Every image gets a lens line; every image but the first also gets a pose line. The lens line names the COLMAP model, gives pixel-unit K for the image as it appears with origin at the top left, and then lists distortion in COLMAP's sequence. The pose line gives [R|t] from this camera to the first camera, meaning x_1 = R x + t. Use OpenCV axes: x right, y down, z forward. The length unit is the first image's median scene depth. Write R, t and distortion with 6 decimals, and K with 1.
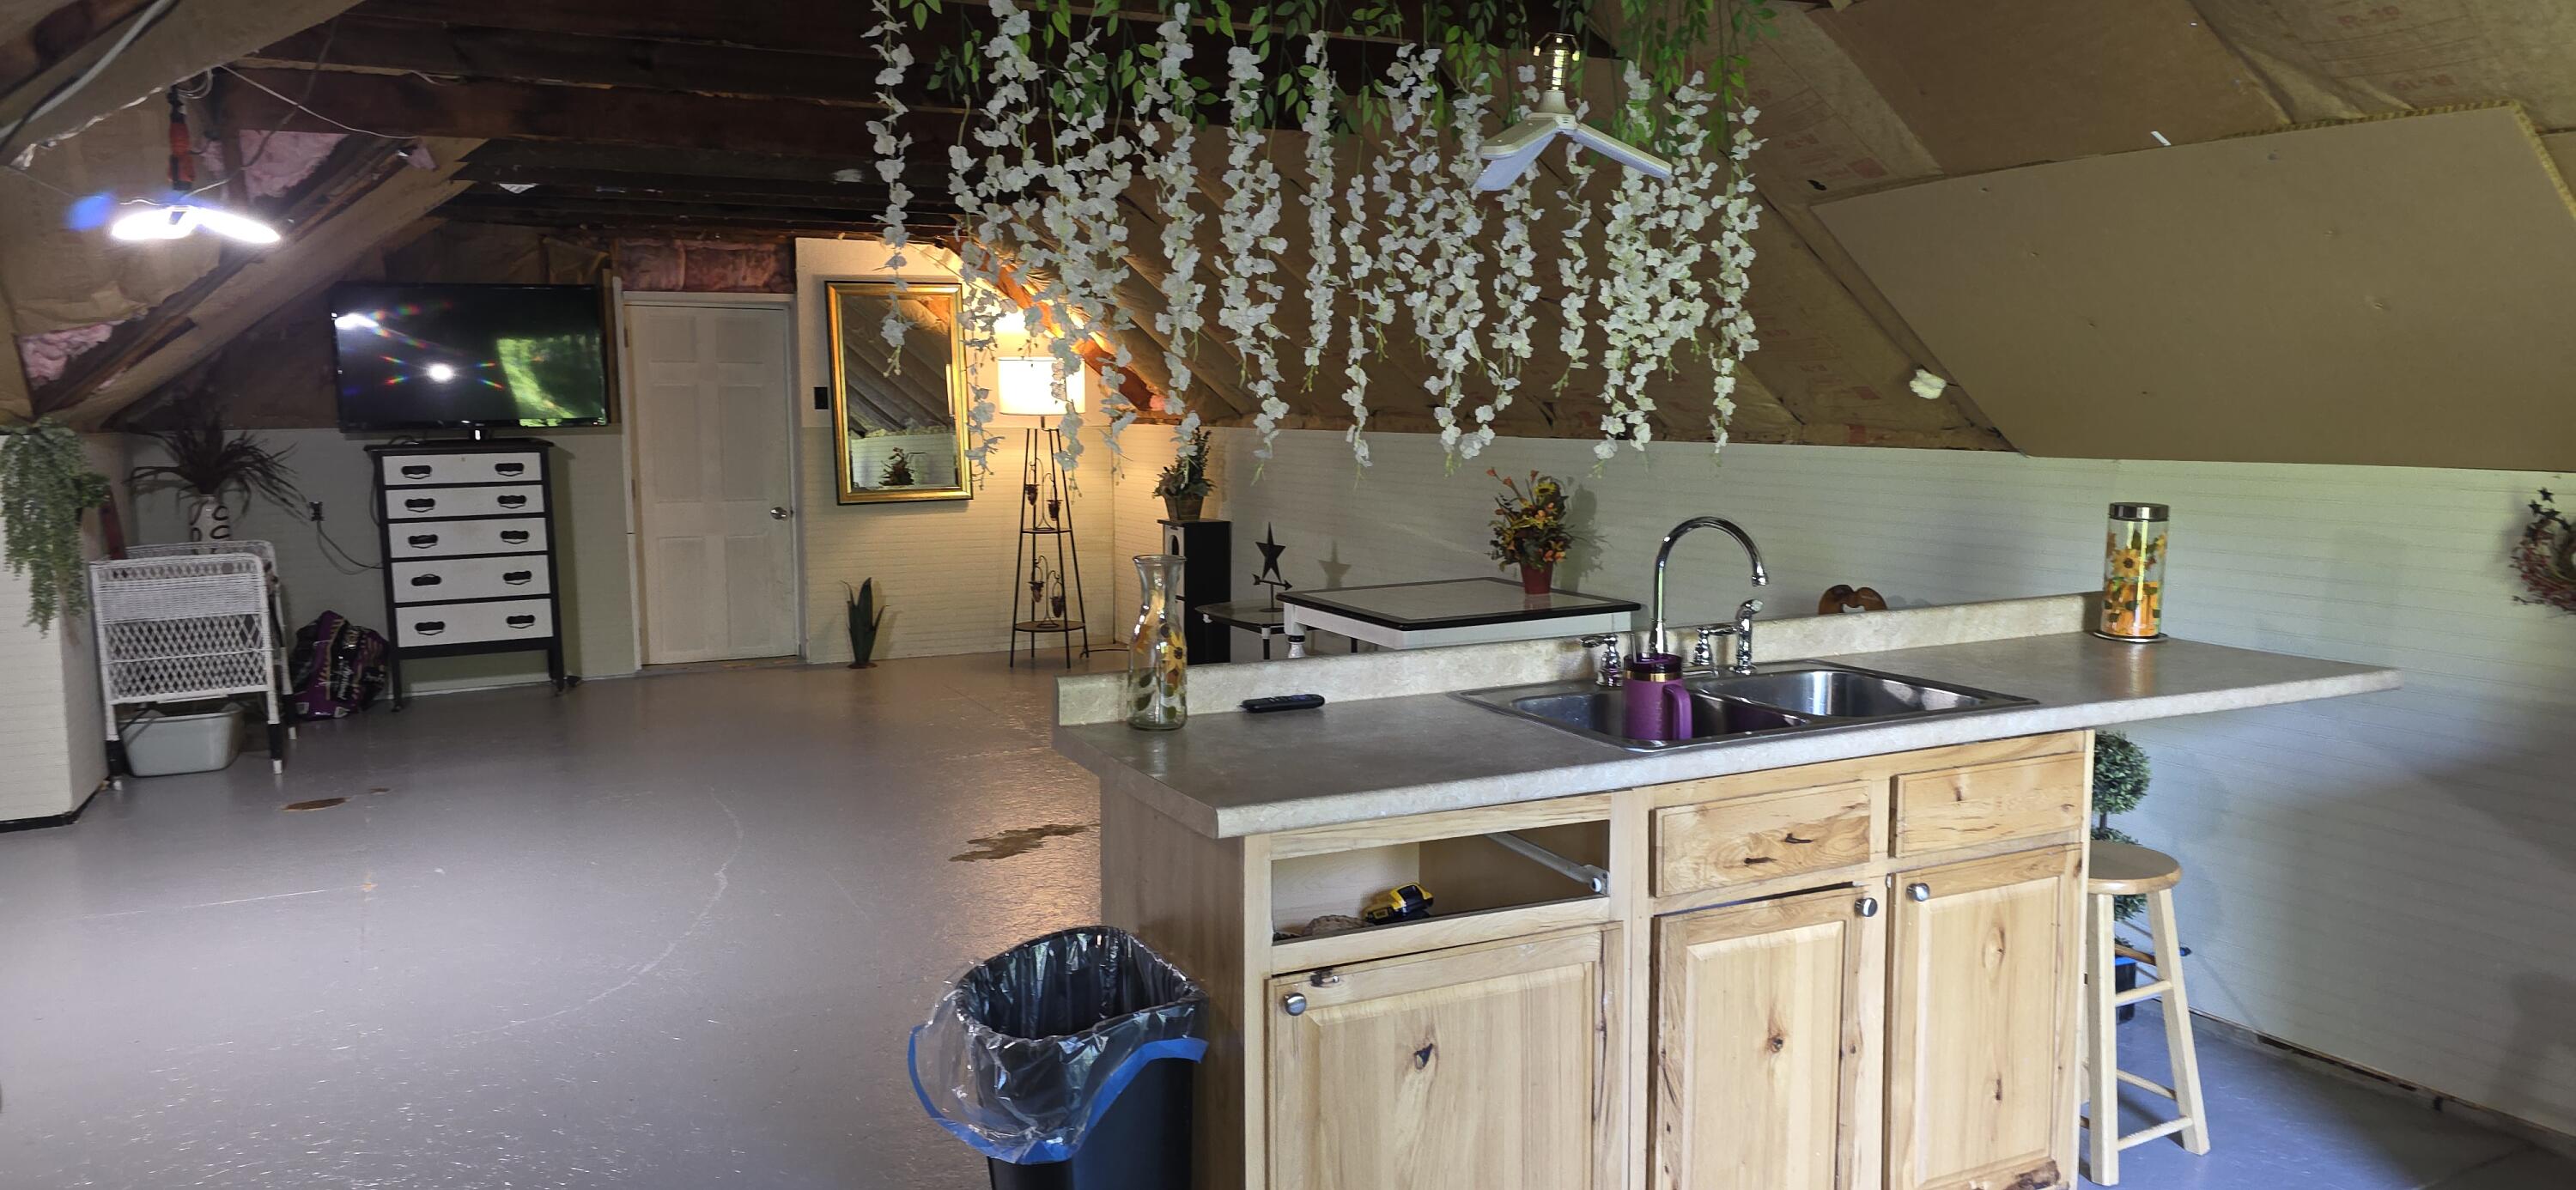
lens RADIAL K [[1638.3, 0, 1293.1], [0, 1638.3, 606.1], [0, 0, 1]] dist [0.067679, -0.075227]
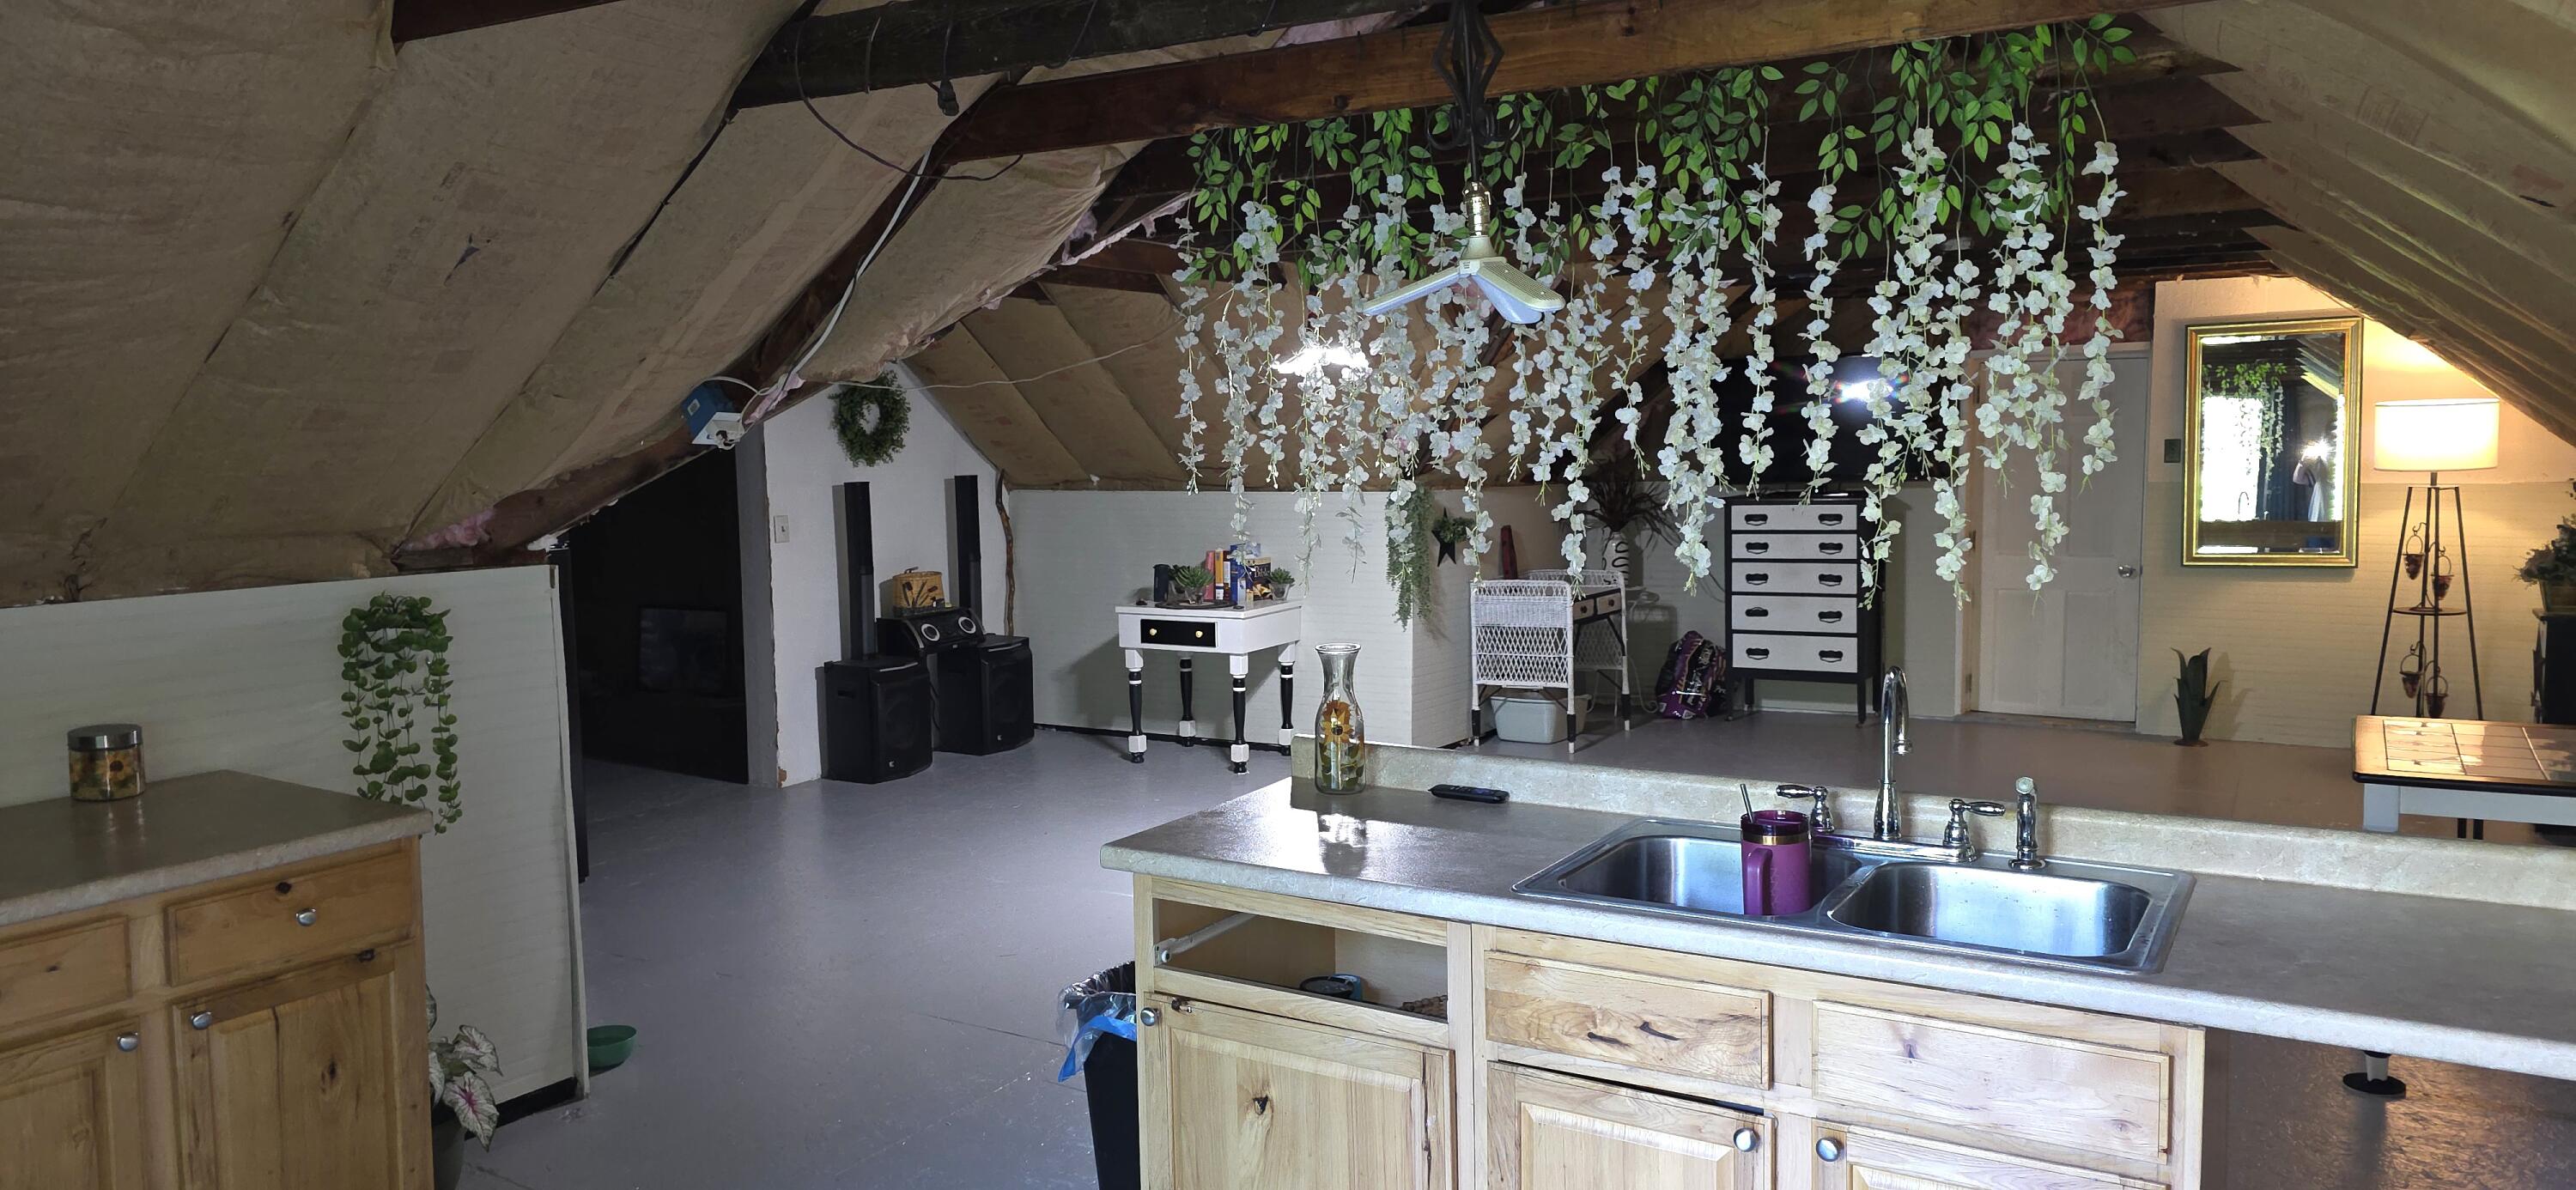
lens RADIAL K [[1619.1, 0, 1288.0], [0, 1619.1, 595.0], [0, 0, 1]] dist [0.060071, -0.062500]
pose [[0.564297, 0.071801, -0.822444, 0.253688], [-0.092098, 0.995467, 0.023716, -0.027124], [0.820419, 0.062362, 0.568352, 0.090264]]
